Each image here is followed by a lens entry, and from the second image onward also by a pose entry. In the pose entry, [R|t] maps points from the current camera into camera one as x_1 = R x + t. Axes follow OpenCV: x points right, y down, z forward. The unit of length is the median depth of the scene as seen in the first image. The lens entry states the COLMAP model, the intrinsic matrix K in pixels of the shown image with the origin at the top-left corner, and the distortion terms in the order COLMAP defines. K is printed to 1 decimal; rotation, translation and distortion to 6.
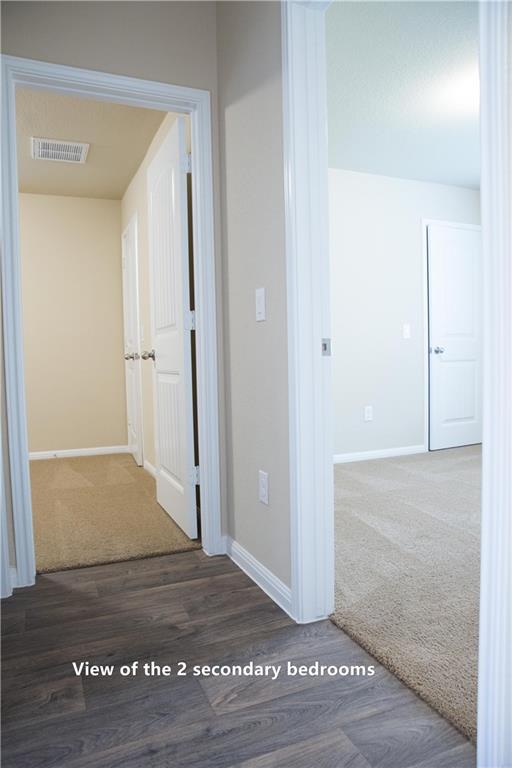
lens RADIAL K [[524.8, 0, 256.1], [0, 524.8, 384.5], [0, 0, 1]] dist [-0.046234, 0.004723]
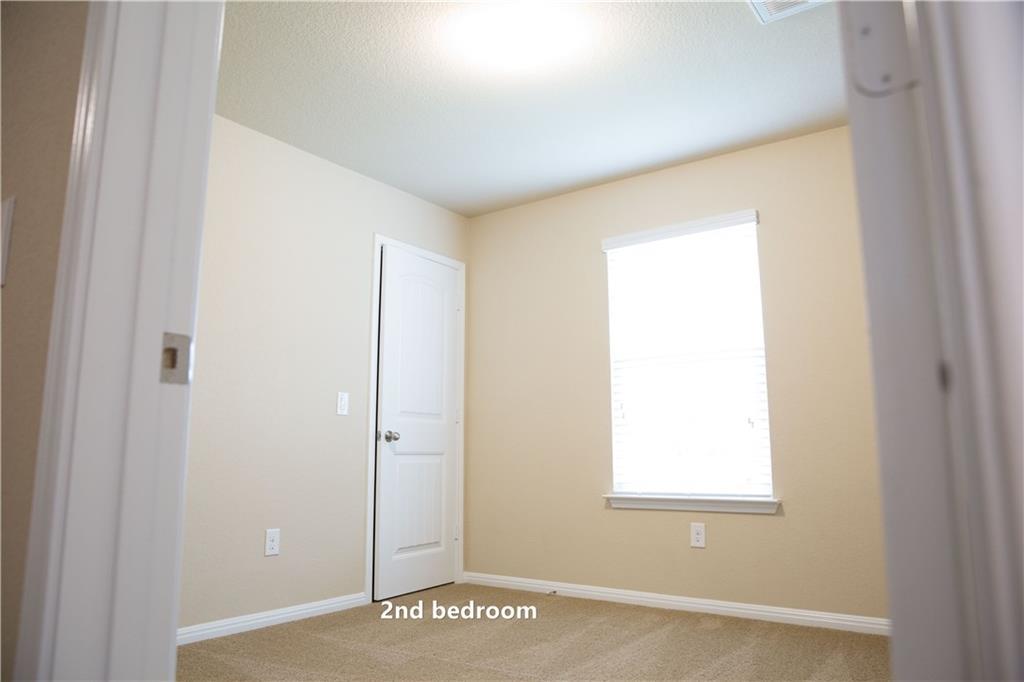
lens RADIAL K [[699.7, 0, 511.2], [0, 699.7, 342.3], [0, 0, 1]] dist [-0.046234, 0.004723]
pose [[0.863498, 0.106837, 0.492907, 0.042349], [0.011234, 0.972990, -0.230575, 0.021958], [-0.504227, 0.204639, 0.838974, 0.184397]]
